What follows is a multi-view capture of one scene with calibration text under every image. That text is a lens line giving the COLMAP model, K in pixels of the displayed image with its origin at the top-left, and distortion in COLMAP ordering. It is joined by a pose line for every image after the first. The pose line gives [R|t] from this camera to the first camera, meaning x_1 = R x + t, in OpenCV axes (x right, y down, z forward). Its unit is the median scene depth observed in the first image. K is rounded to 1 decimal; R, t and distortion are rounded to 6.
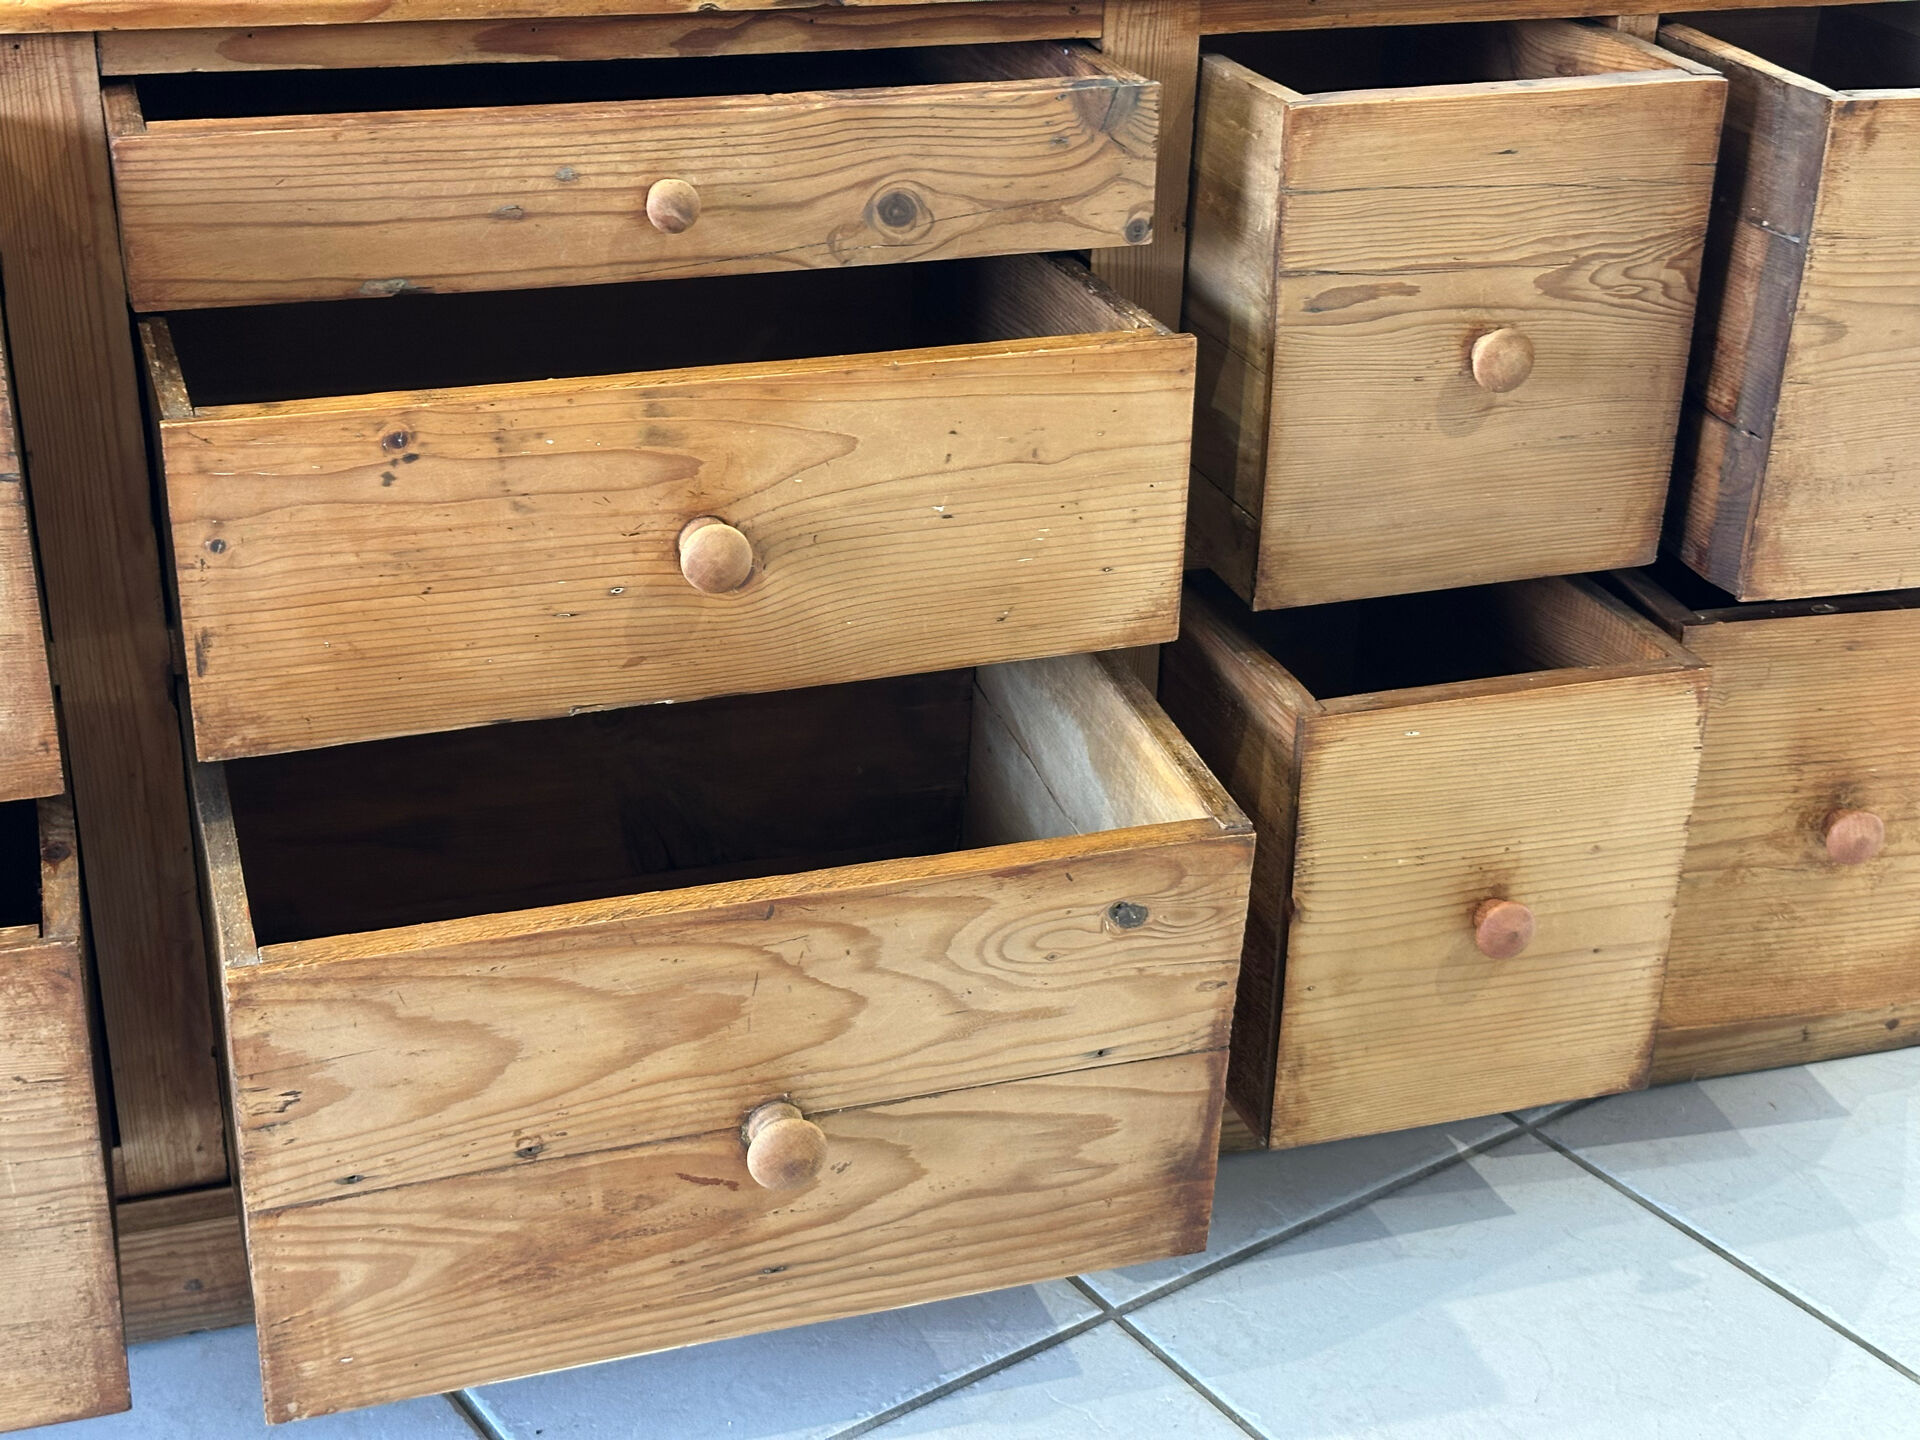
lens RADIAL K [[2688.6, 0, 948.0], [0, 2688.6, 726.9], [0, 0, 1]] dist [0.105134, 0.000000]
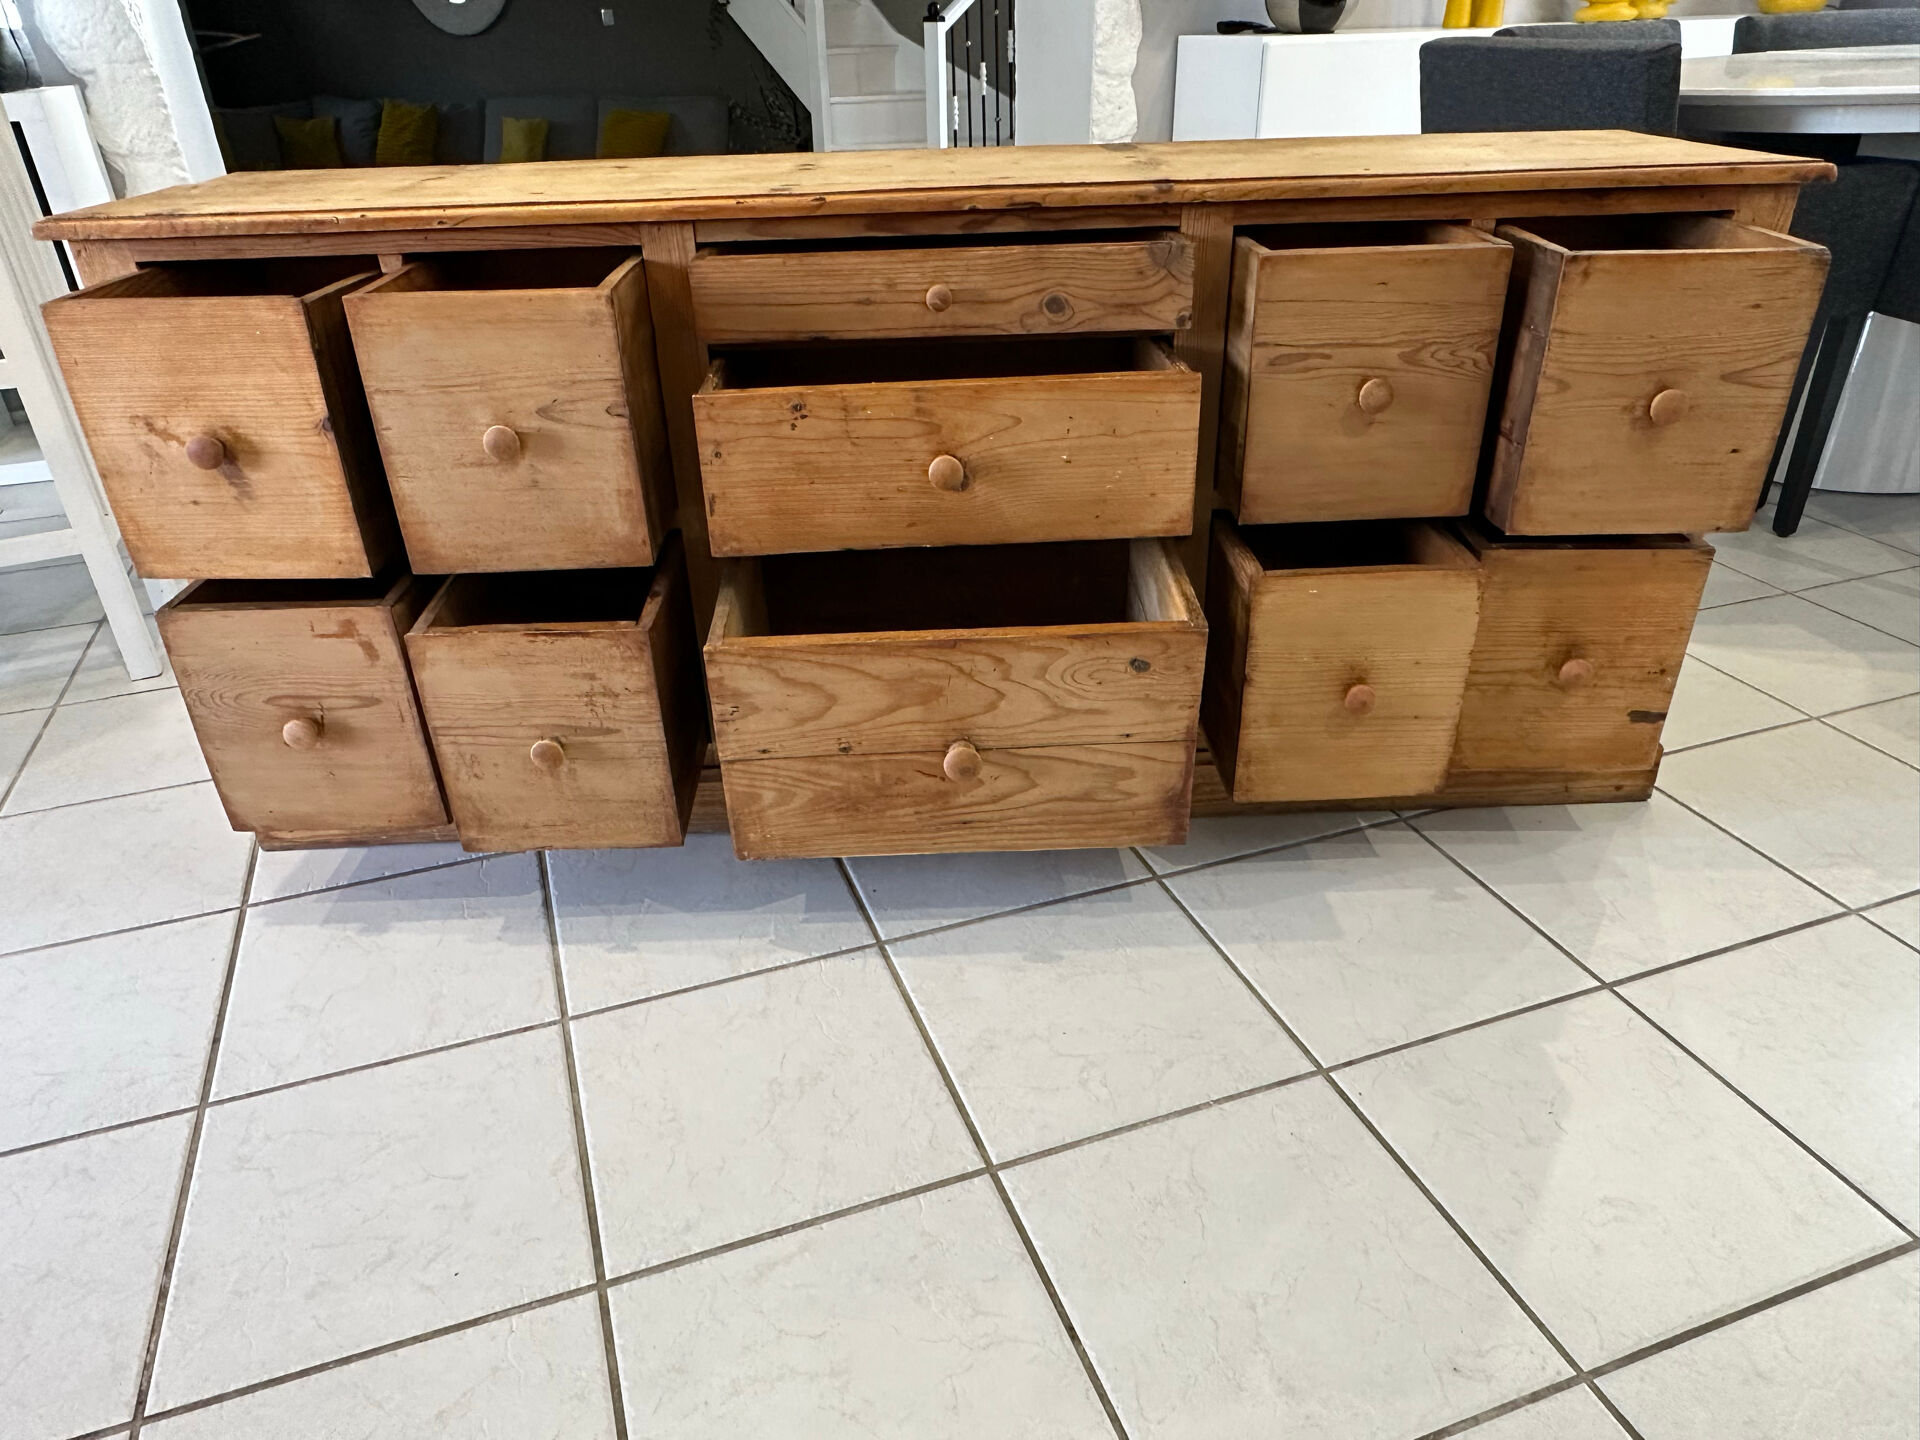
lens RADIAL K [[1279.4, 0, 947.9], [0, 1279.4, 751.2], [0, 0, 1]] dist [-0.008314, 0.004434]
pose [[0.958430, 0.096828, -0.268396, 0.188063], [-0.077177, 0.993569, 0.082848, 0.063936], [0.274692, -0.058690, 0.959739, 0.038730]]
